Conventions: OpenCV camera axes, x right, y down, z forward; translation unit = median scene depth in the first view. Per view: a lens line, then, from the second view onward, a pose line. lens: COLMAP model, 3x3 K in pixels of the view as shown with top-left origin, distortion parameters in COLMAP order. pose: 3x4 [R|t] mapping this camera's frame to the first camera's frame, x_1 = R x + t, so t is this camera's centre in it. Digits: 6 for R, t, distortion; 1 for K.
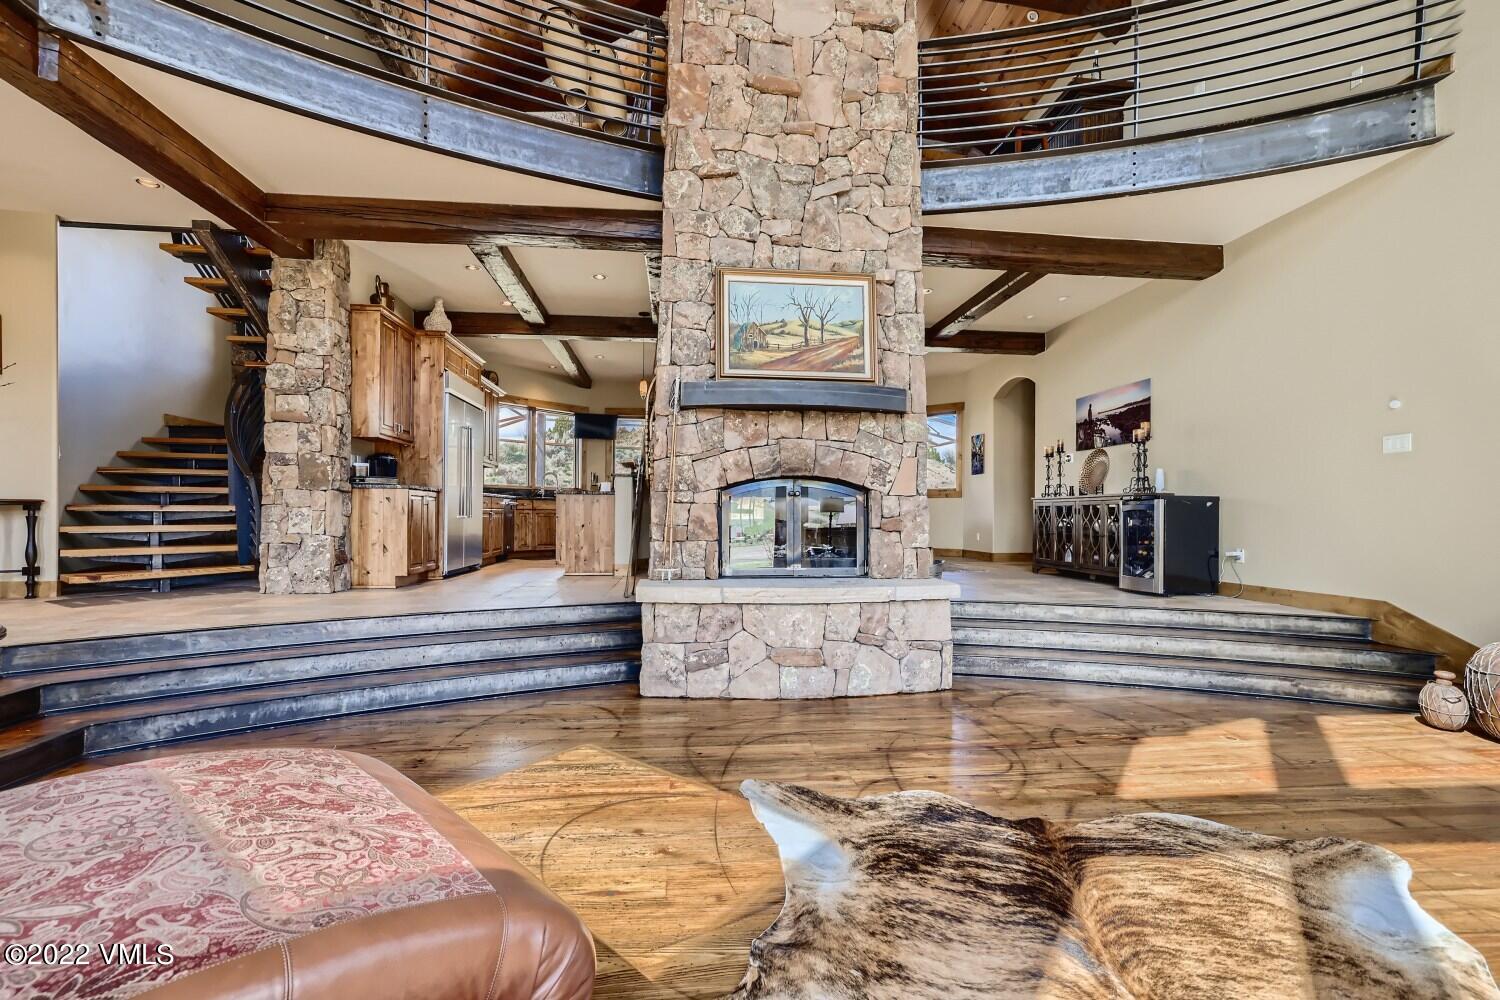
lens RADIAL K [[663.2, 0, 750.7], [0, 663.2, 505.3], [0, 0, 1]] dist [-0.027592, 0.018626]
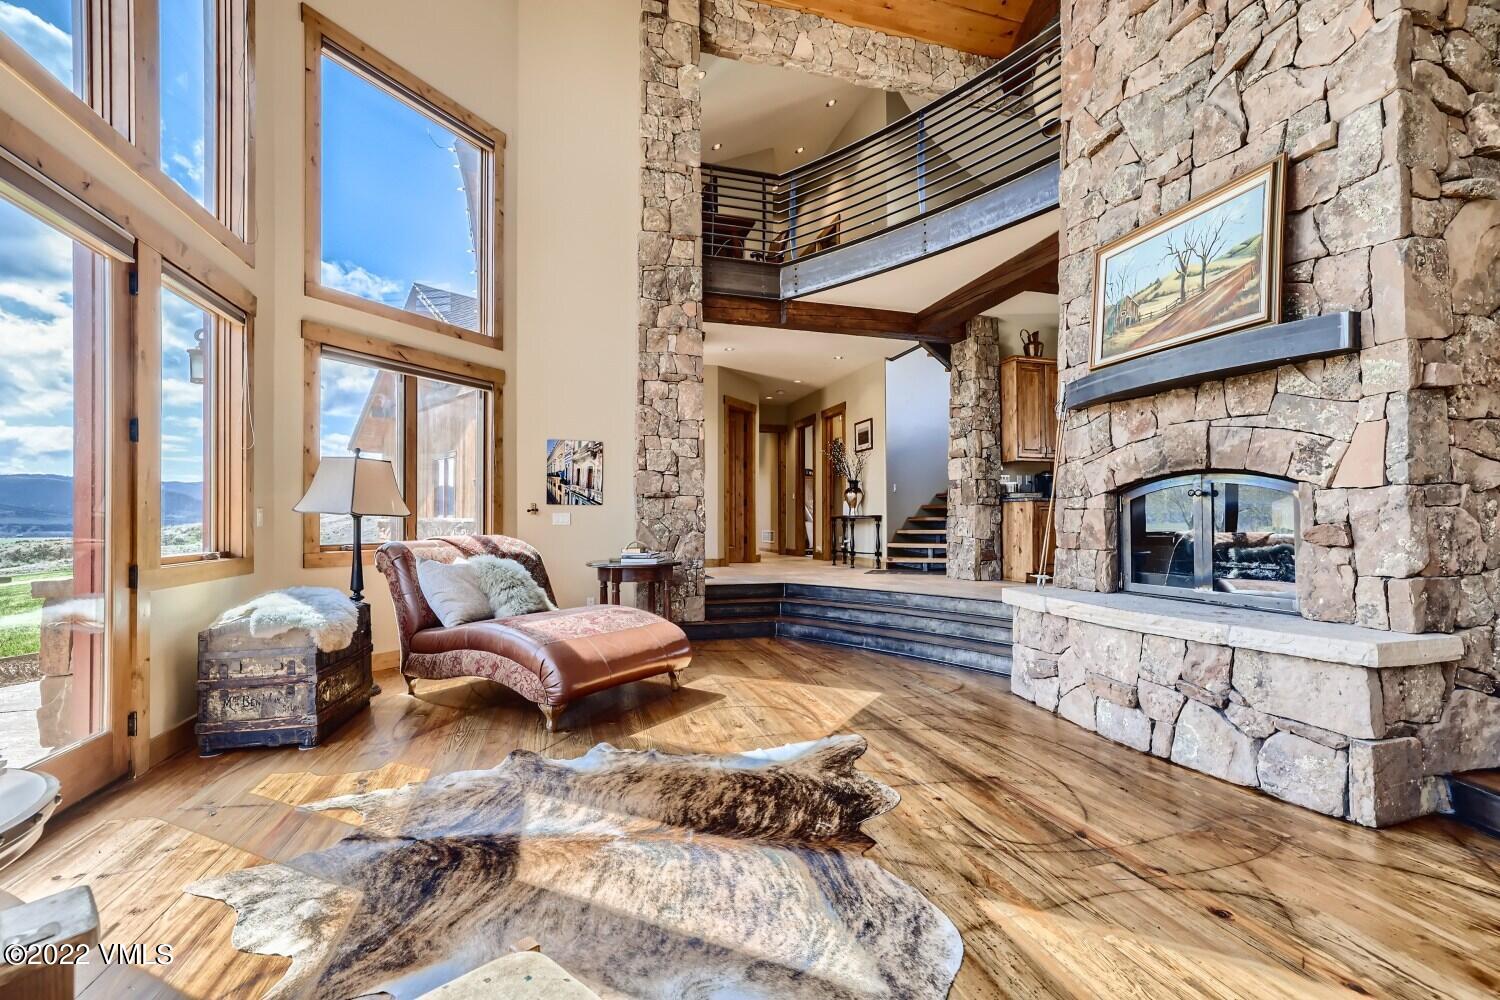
lens RADIAL K [[663.2, 0, 750.7], [0, 663.2, 505.3], [0, 0, 1]] dist [-0.027592, 0.018626]
pose [[0.169892, -0.029674, -0.985016, 0.752971], [0.017444, 0.999480, -0.027102, 0.008378], [0.985308, -0.012578, 0.170321, 0.373391]]
